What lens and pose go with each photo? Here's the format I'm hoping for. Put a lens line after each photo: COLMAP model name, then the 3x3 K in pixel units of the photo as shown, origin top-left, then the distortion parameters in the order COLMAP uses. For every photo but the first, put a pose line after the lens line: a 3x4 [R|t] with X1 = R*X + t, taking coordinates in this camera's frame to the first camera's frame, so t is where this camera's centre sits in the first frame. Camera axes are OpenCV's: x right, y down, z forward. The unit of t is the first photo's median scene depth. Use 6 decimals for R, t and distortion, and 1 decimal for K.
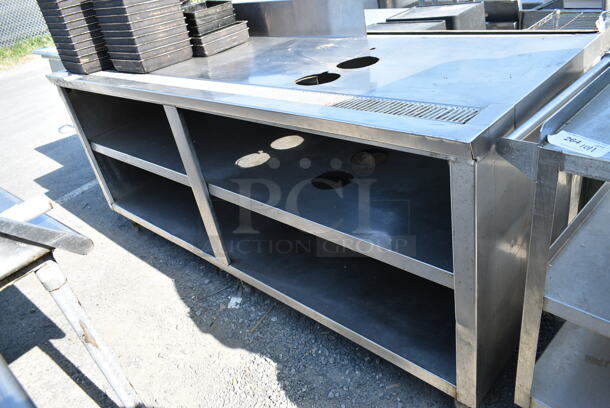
lens RADIAL K [[470.0, 0, 305.8], [0, 470.0, 201.8], [0, 0, 1]] dist [-0.018795, 0.013368]
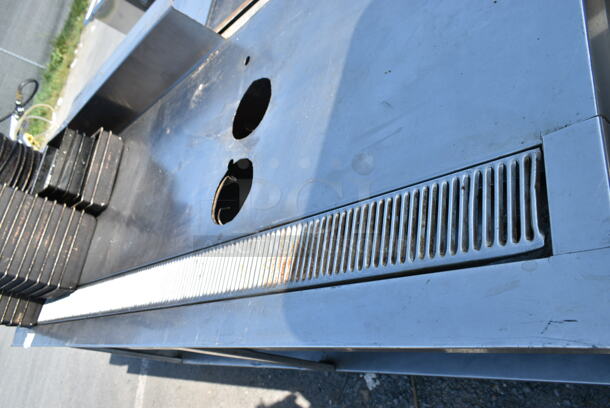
lens RADIAL K [[475.5, 0, 305.0], [0, 475.5, 204.0], [0, 0, 1]] dist [-0.012665, 0.001887]
pose [[0.667422, -0.725936, -0.166027, 0.134665], [0.744680, 0.650449, 0.149561, -0.199167], [-0.000580, -0.223458, 0.974713, 0.274411]]
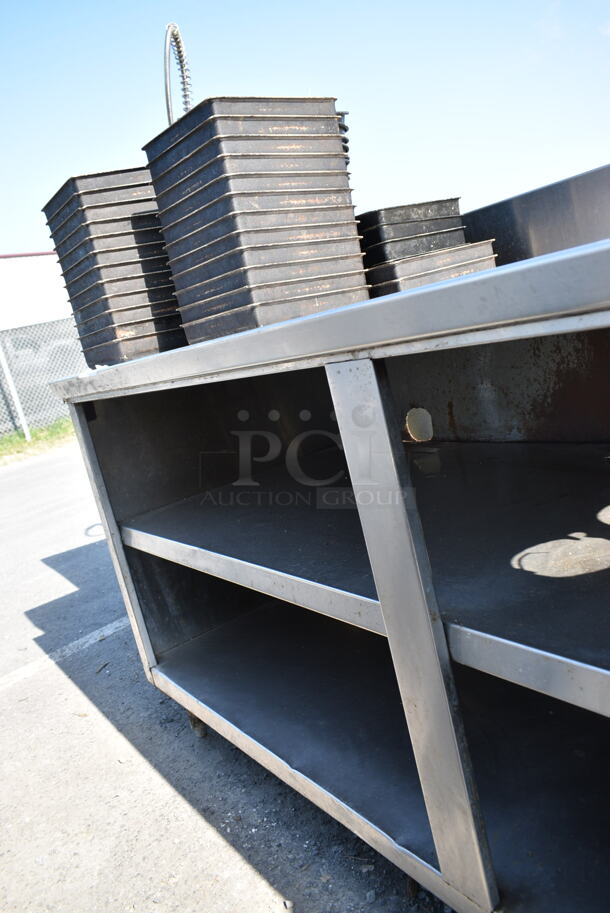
lens RADIAL K [[703.4, 0, 297.5], [0, 703.4, 453.5], [0, 0, 1]] dist [-0.018795, 0.013368]
pose [[0.977821, -0.010836, -0.209162, -0.183984], [-0.051303, 0.955846, -0.289356, -0.006627], [0.203062, 0.293669, 0.934090, 0.466407]]
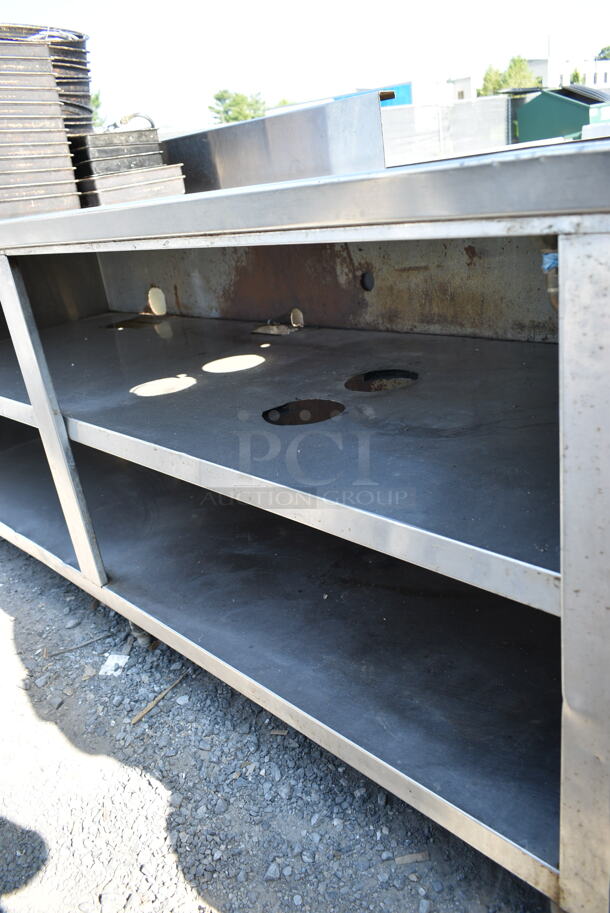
lens RADIAL K [[703.4, 0, 297.5], [0, 703.4, 453.5], [0, 0, 1]] dist [-0.018795, 0.013368]
pose [[0.998553, 0.050144, -0.019437, 0.054768], [-0.052286, 0.989780, -0.132670, 0.079497], [0.012586, 0.133494, 0.990970, 0.216466]]
